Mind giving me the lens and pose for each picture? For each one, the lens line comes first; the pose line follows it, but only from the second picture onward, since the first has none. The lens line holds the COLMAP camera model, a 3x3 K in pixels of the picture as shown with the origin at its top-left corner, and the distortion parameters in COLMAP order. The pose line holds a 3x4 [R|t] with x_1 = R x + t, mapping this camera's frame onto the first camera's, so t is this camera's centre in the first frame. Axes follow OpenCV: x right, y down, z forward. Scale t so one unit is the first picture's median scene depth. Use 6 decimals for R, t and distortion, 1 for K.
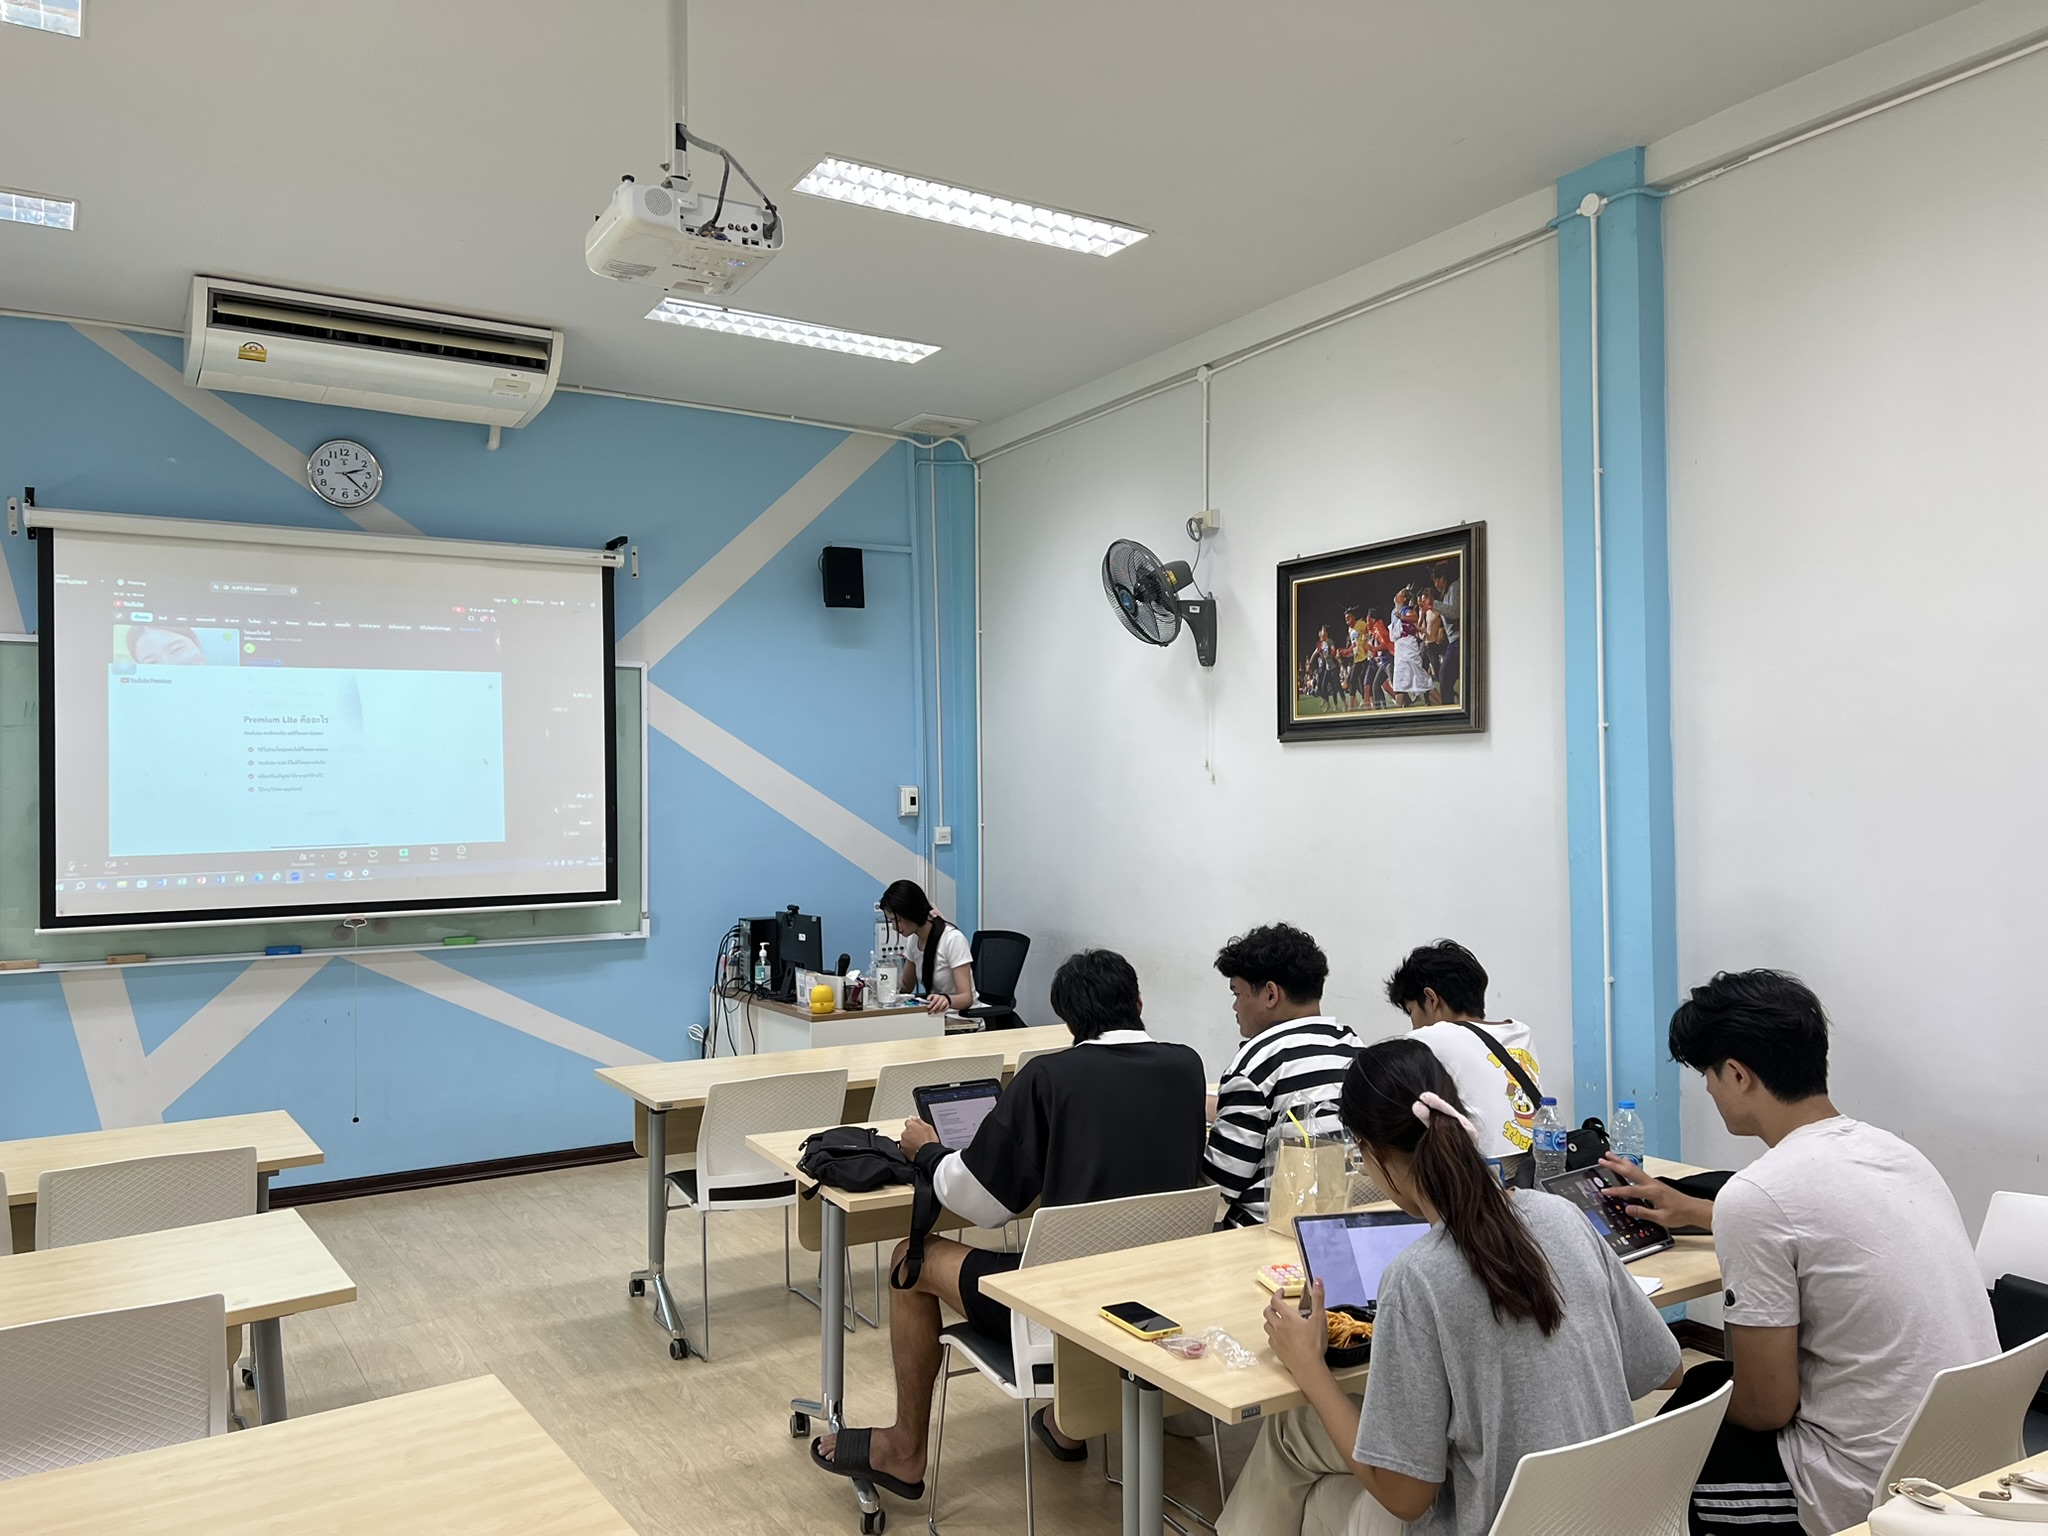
lens RADIAL K [[1396.5, 0, 1024.0], [0, 1396.5, 768.0], [0, 0, 1]] dist [0.048500, -0.056228]
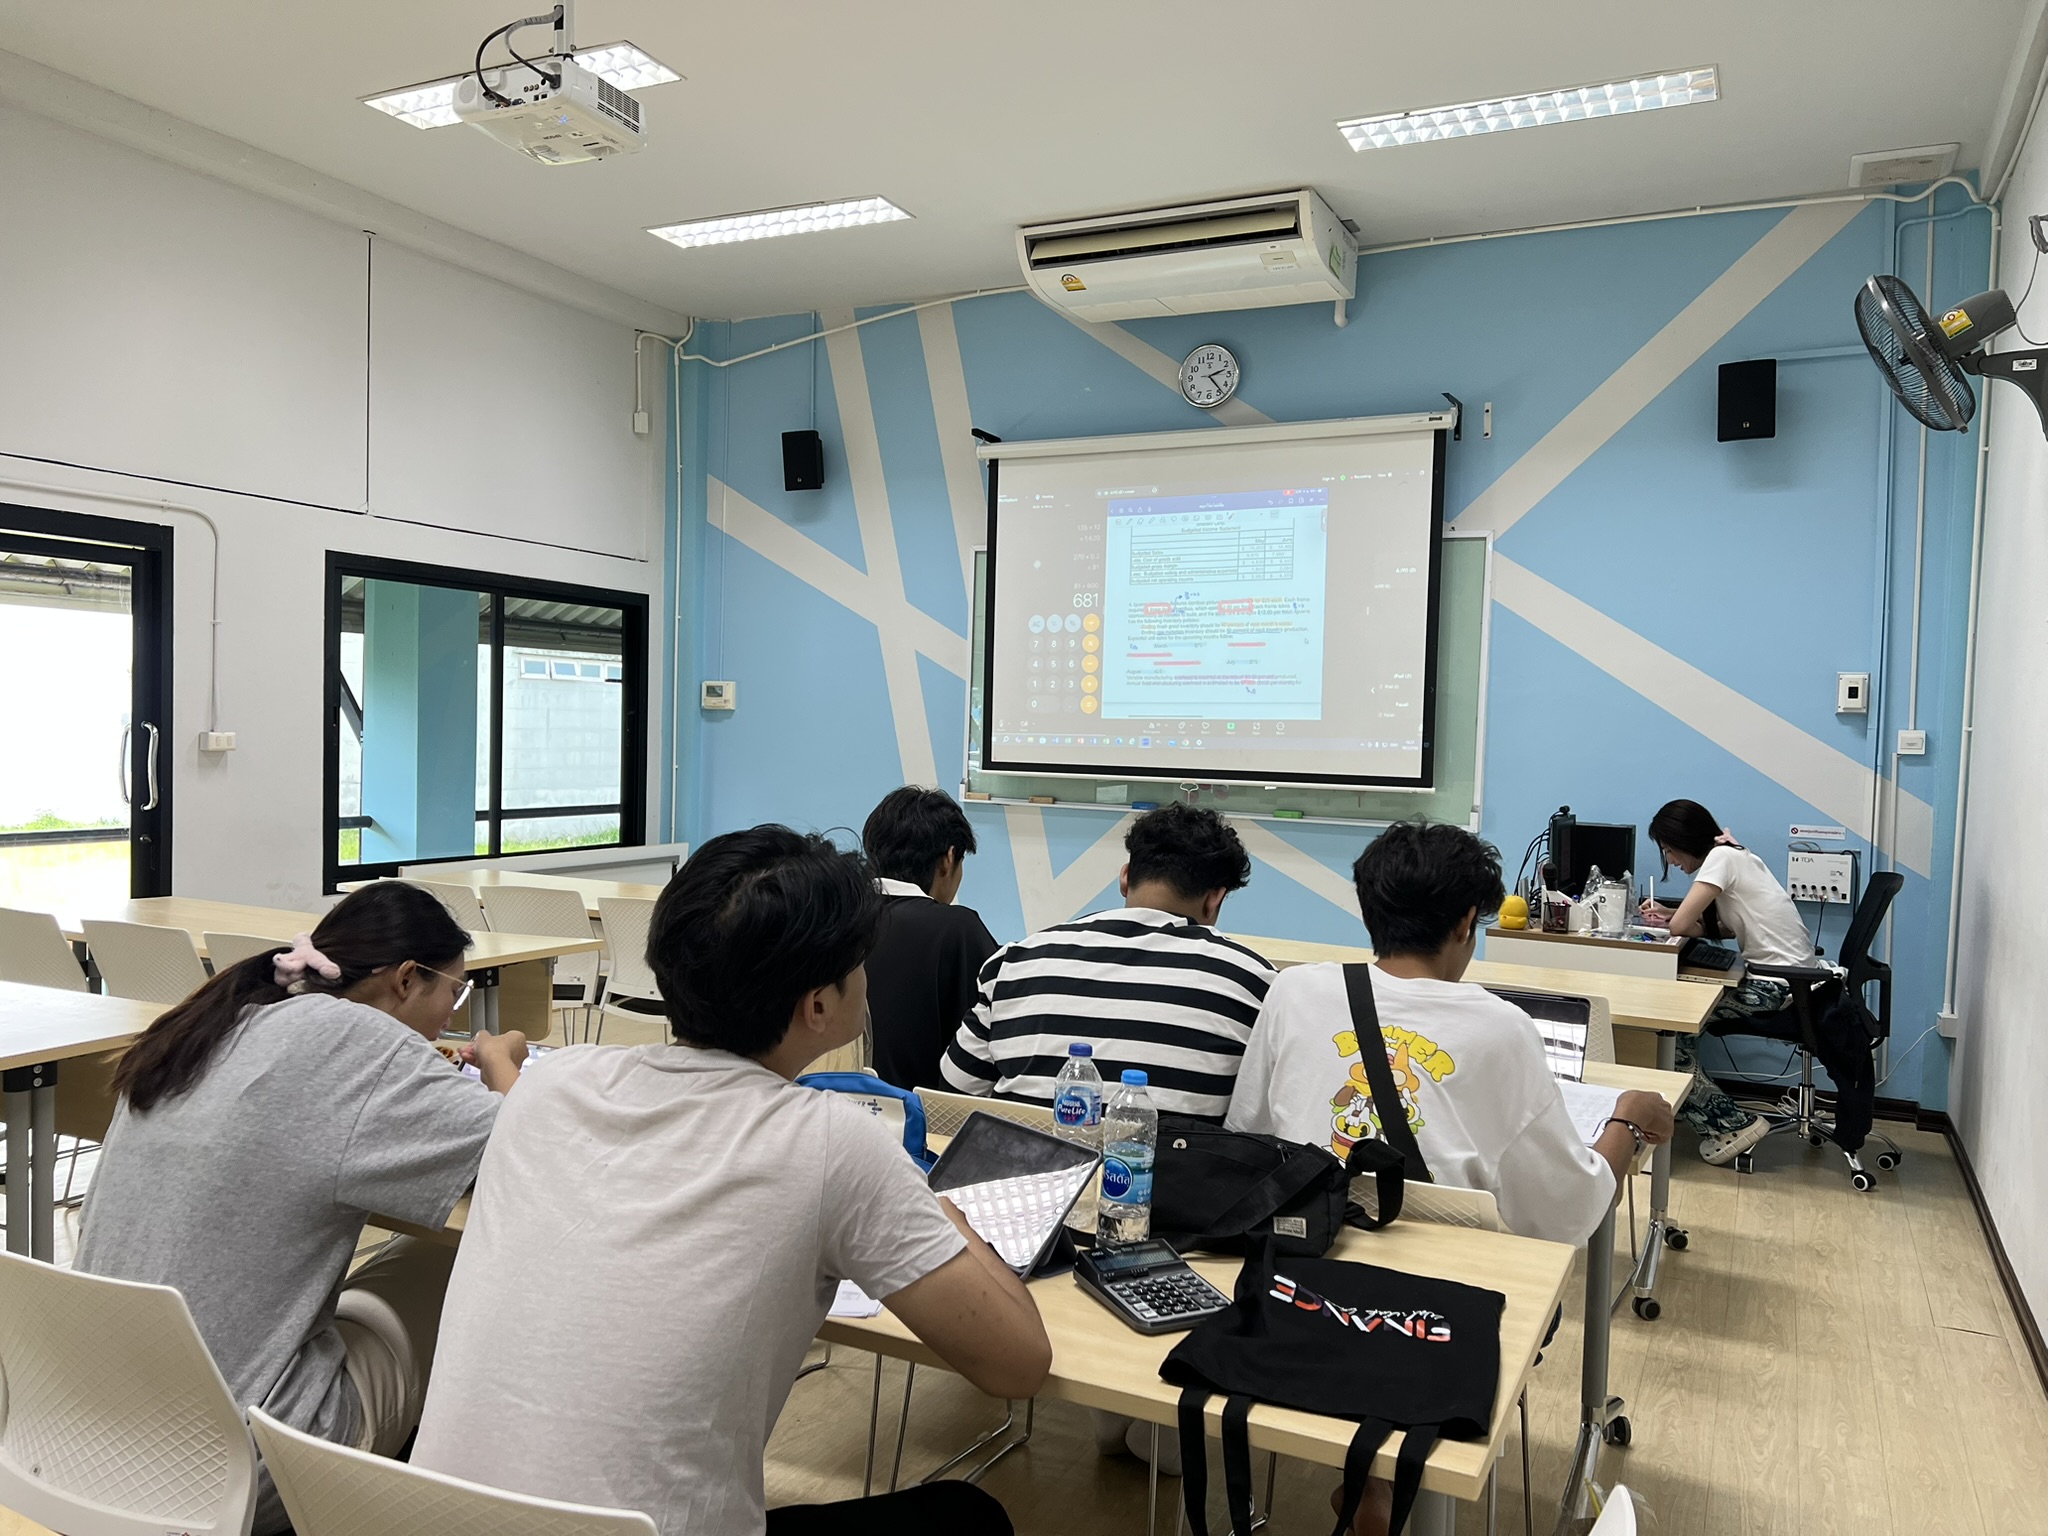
lens RADIAL K [[1396.5, 0, 1024.0], [0, 1396.5, 768.0], [0, 0, 1]] dist [0.048500, -0.056228]
pose [[0.573675, 0.062556, -0.816691, 0.332634], [-0.009593, 0.997524, 0.069669, 0.018367], [0.819027, -0.032133, 0.572855, 0.247489]]
